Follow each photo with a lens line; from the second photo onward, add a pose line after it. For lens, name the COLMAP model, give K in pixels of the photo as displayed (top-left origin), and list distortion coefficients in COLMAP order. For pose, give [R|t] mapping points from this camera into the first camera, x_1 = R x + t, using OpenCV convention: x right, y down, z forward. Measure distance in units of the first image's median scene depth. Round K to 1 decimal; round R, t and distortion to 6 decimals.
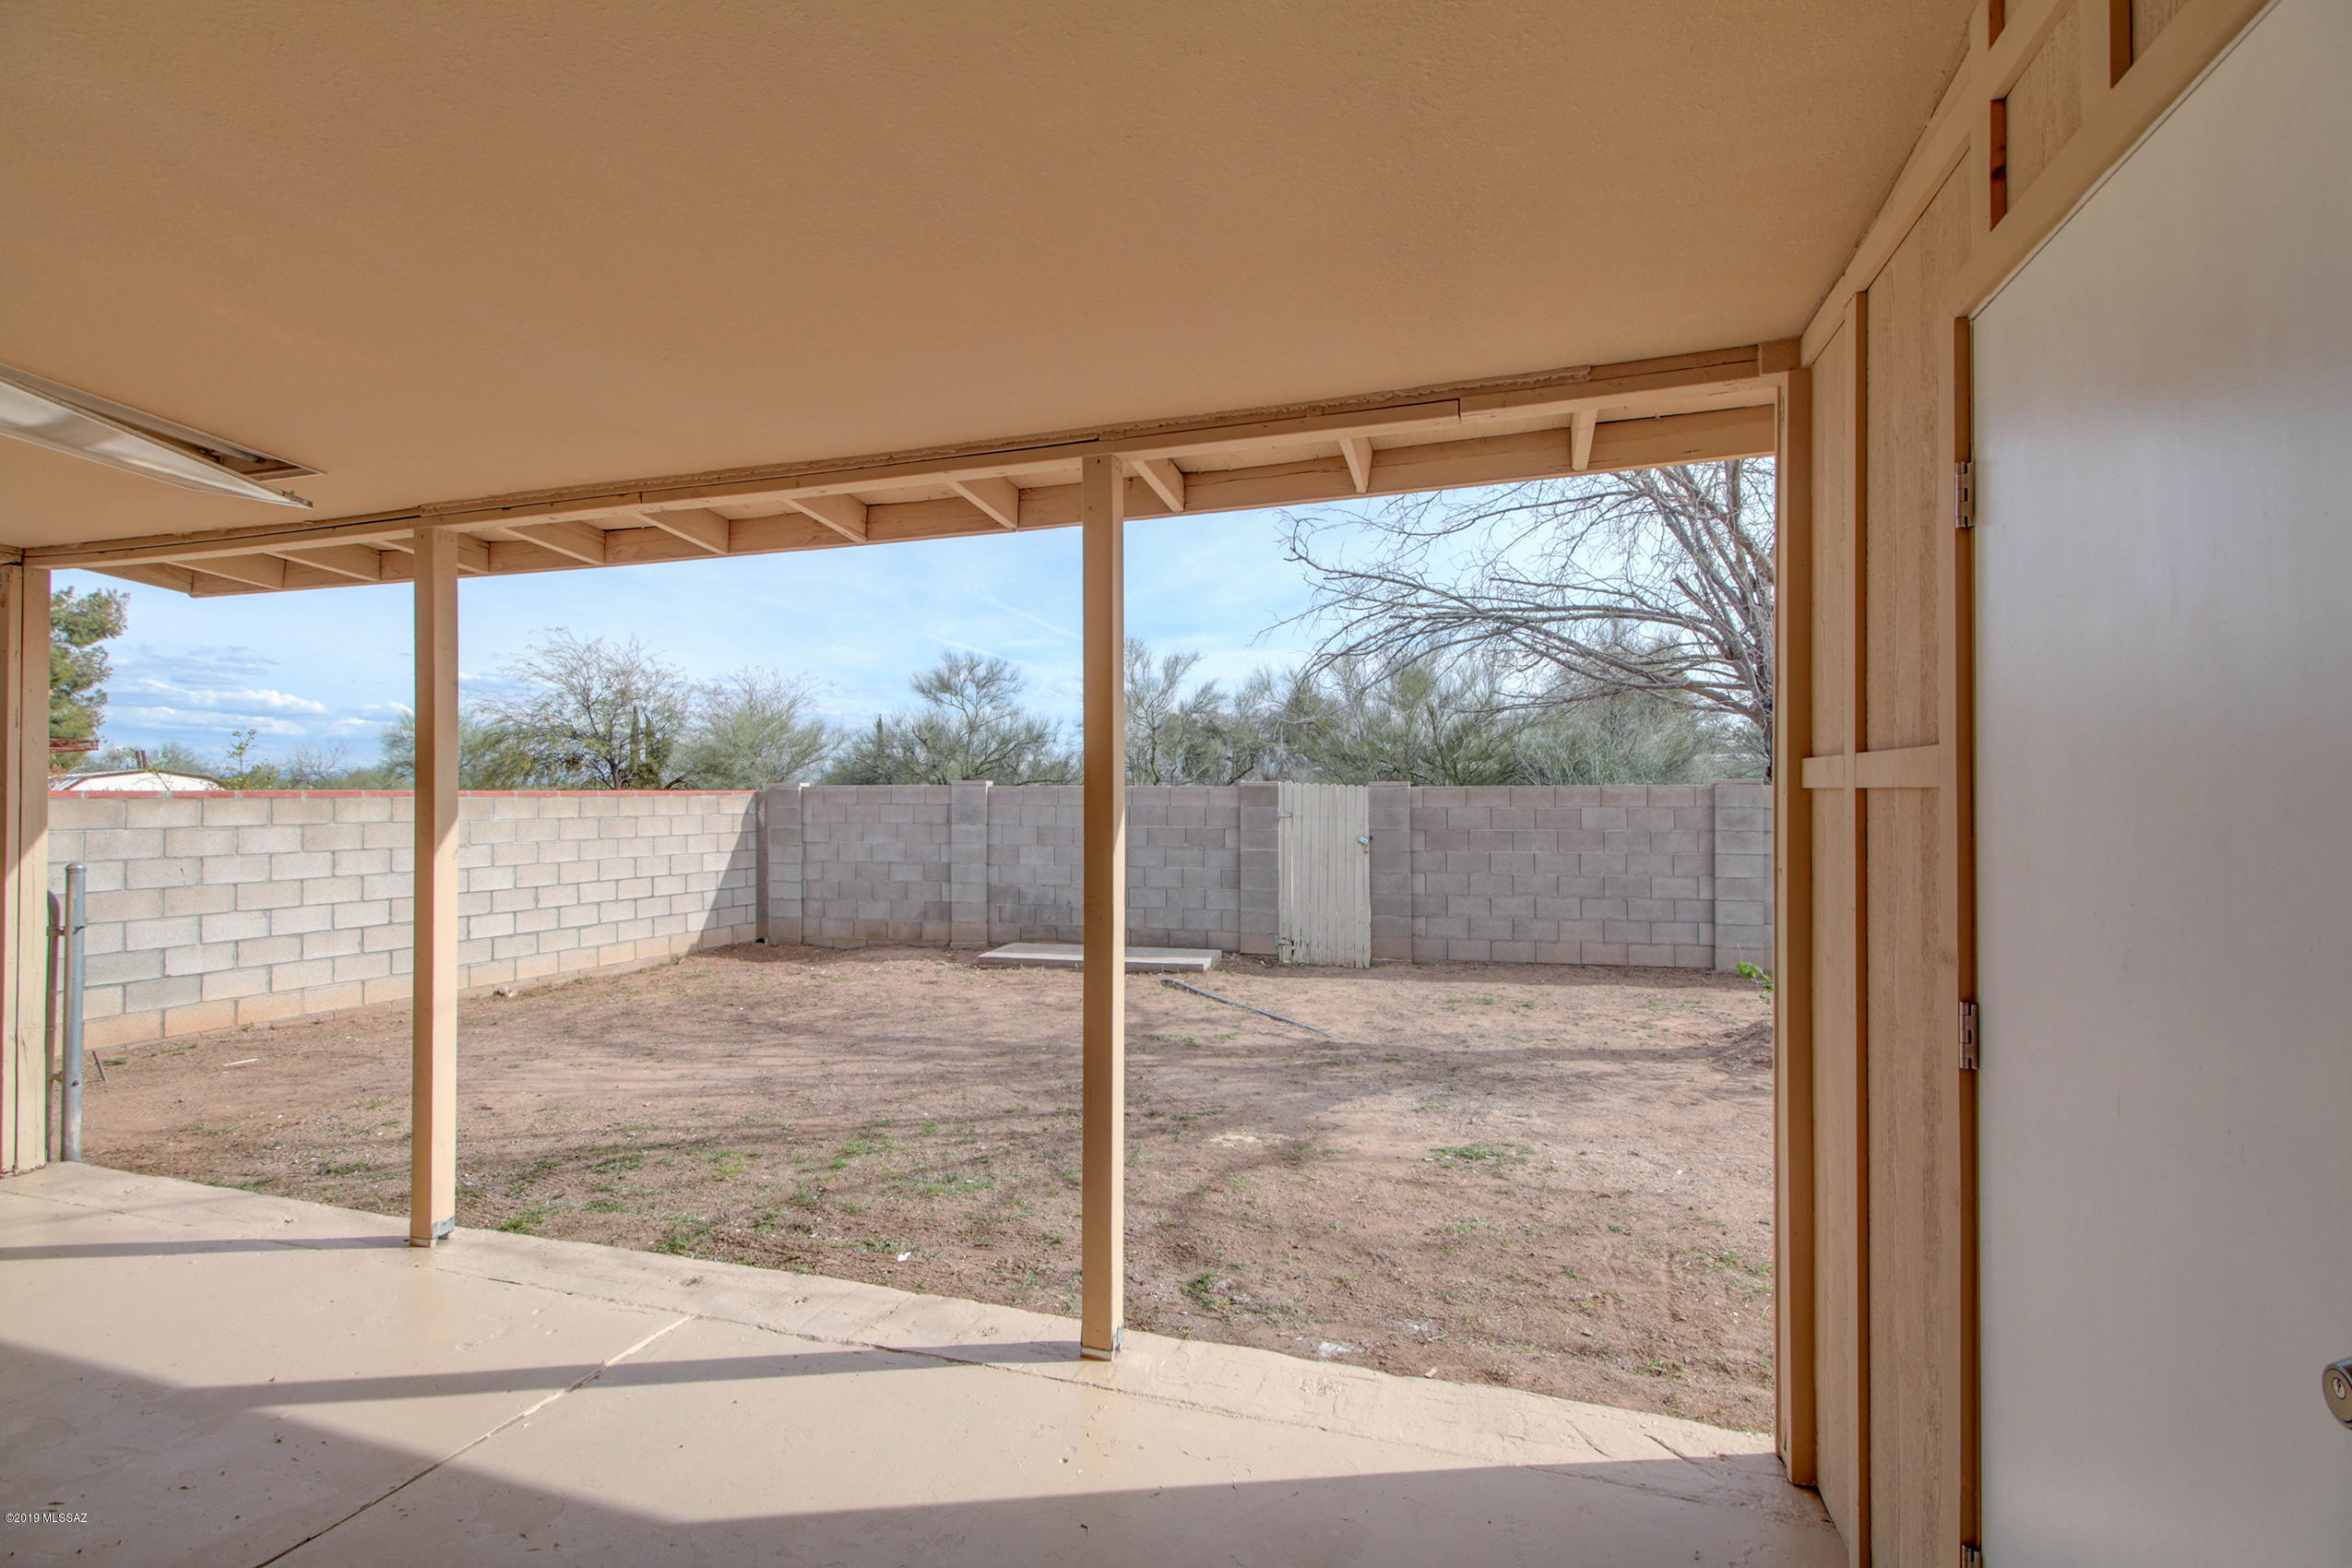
lens RADIAL K [[1084.5, 0, 1171.5], [0, 1084.5, 782.2], [0, 0, 1]] dist [0.009503, -0.002524]
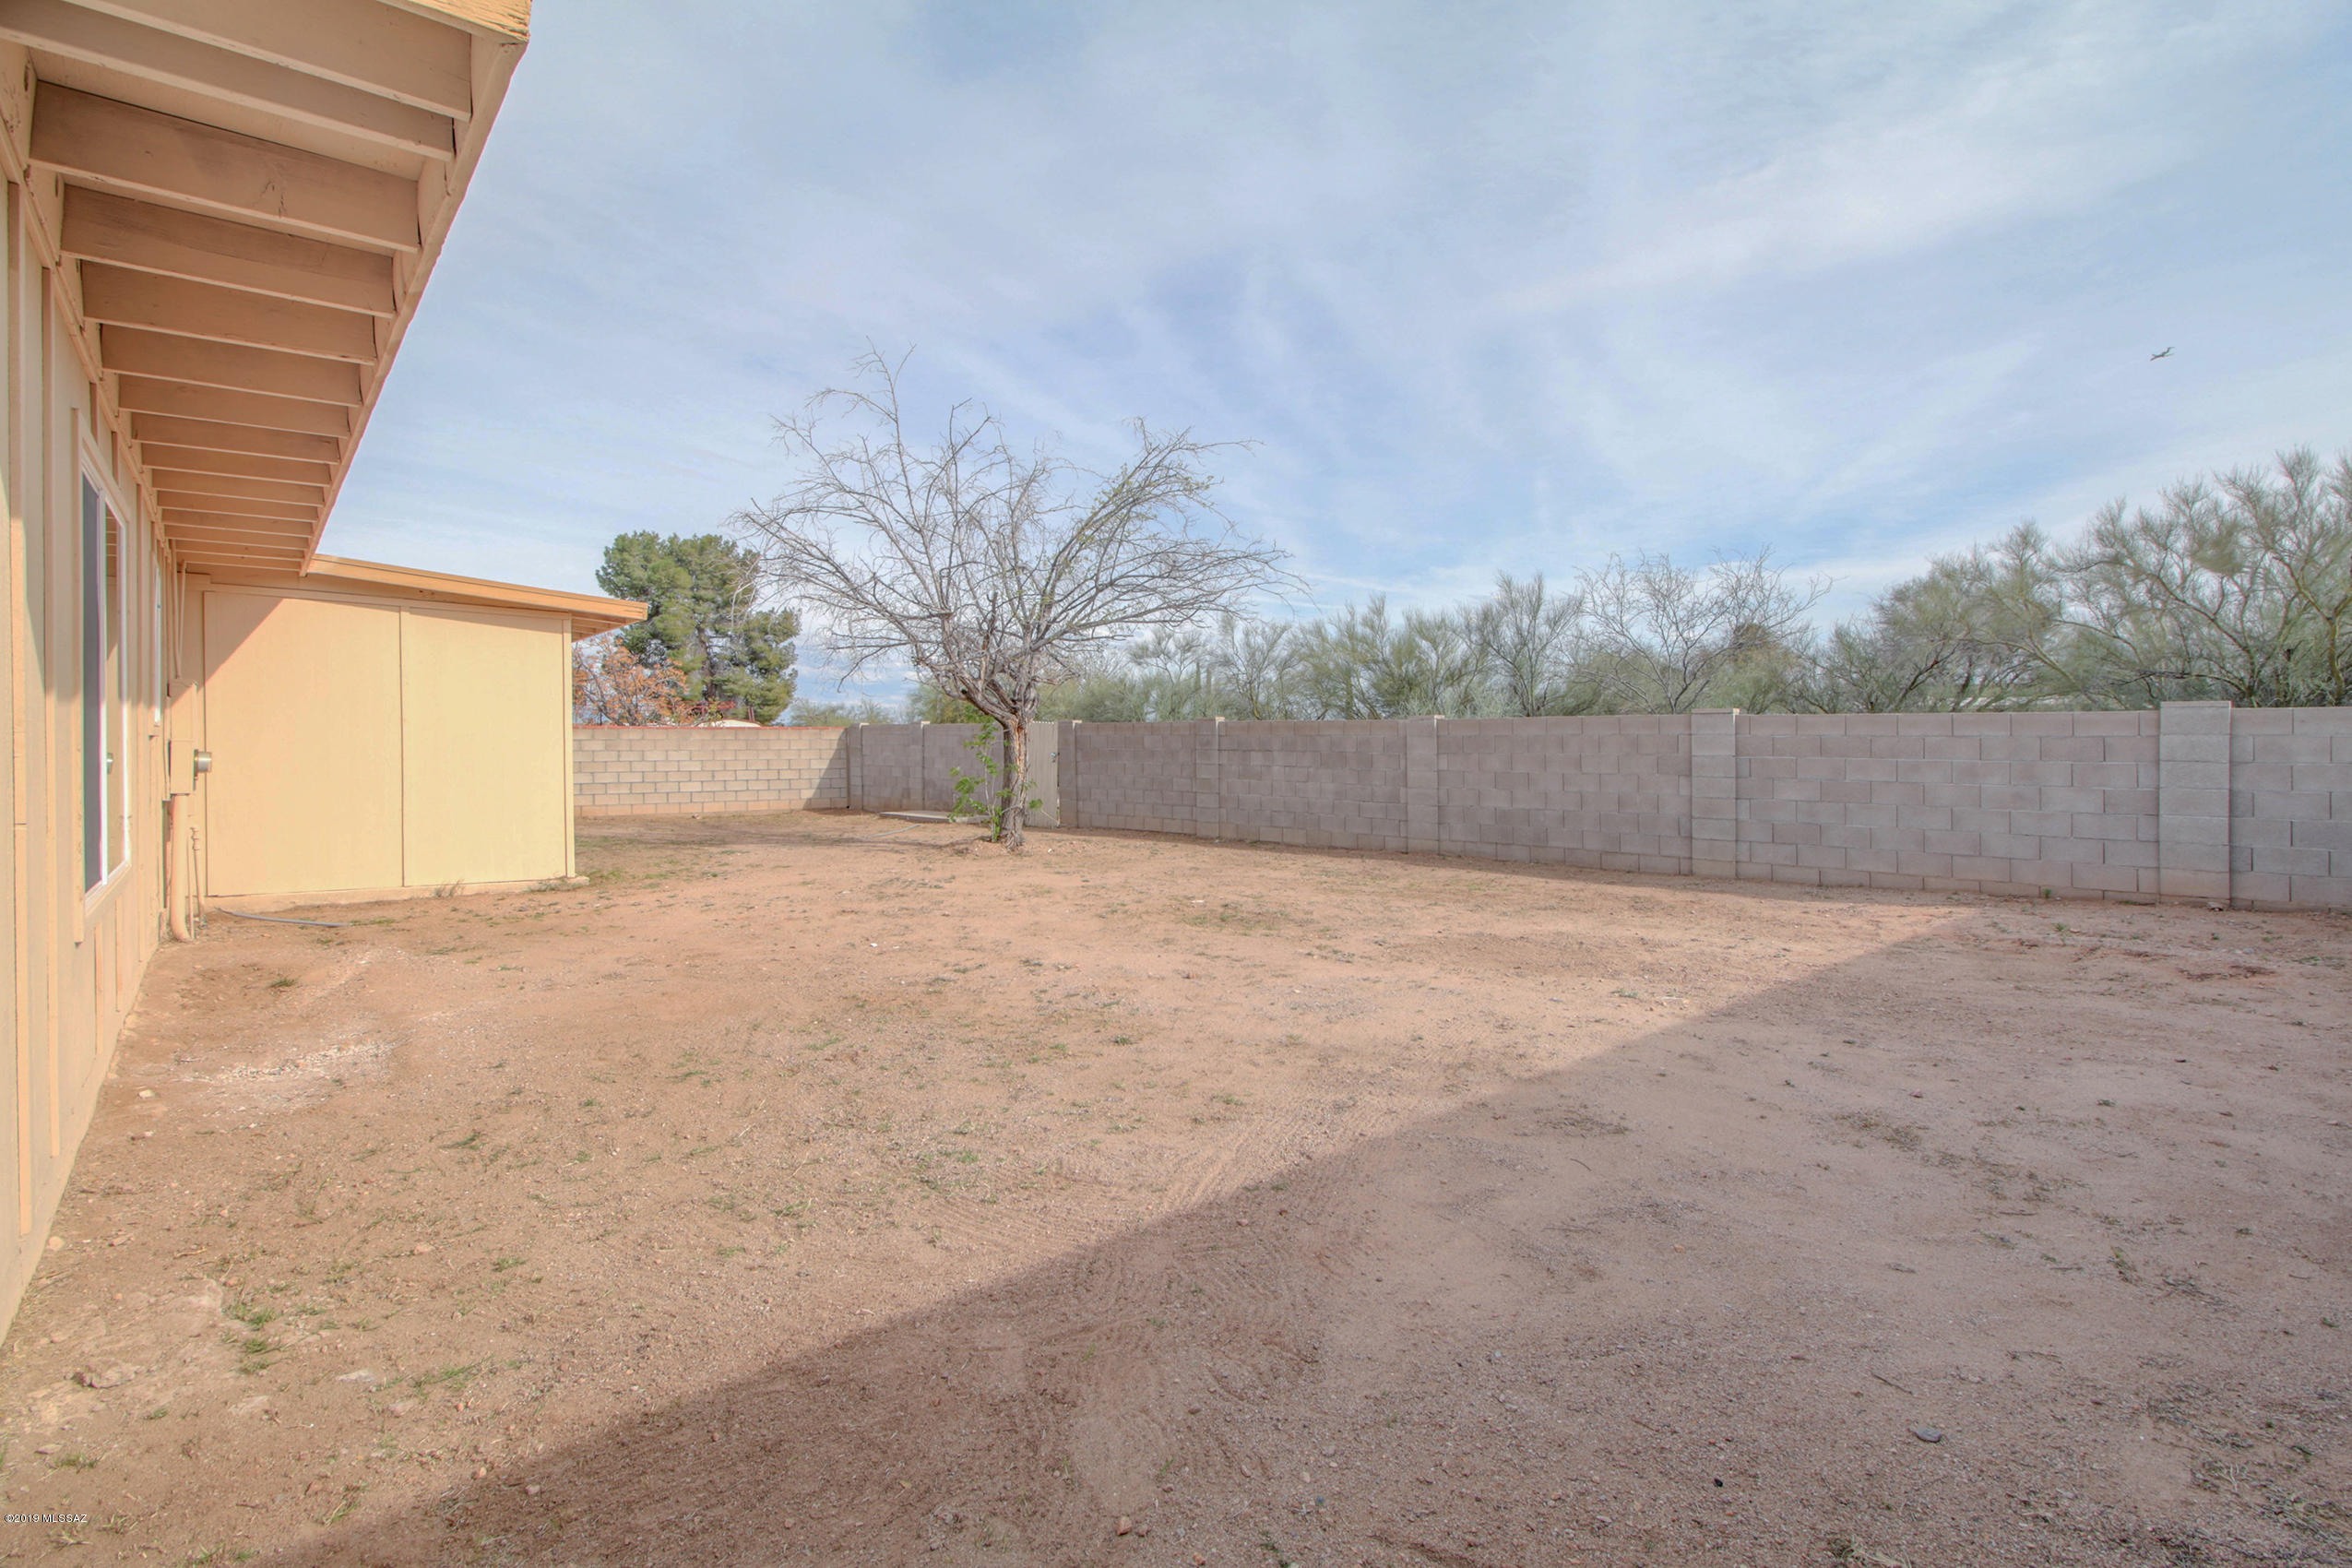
lens RADIAL K [[1084.5, 0, 1182.1], [0, 1084.5, 759.1], [0, 0, 1]] dist [0.009503, -0.002524]
pose [[0.864494, 0.011786, -0.502506, 1.222812], [0.003696, 0.999549, 0.029802, 0.010550], [0.502630, -0.027621, 0.864060, -0.380242]]
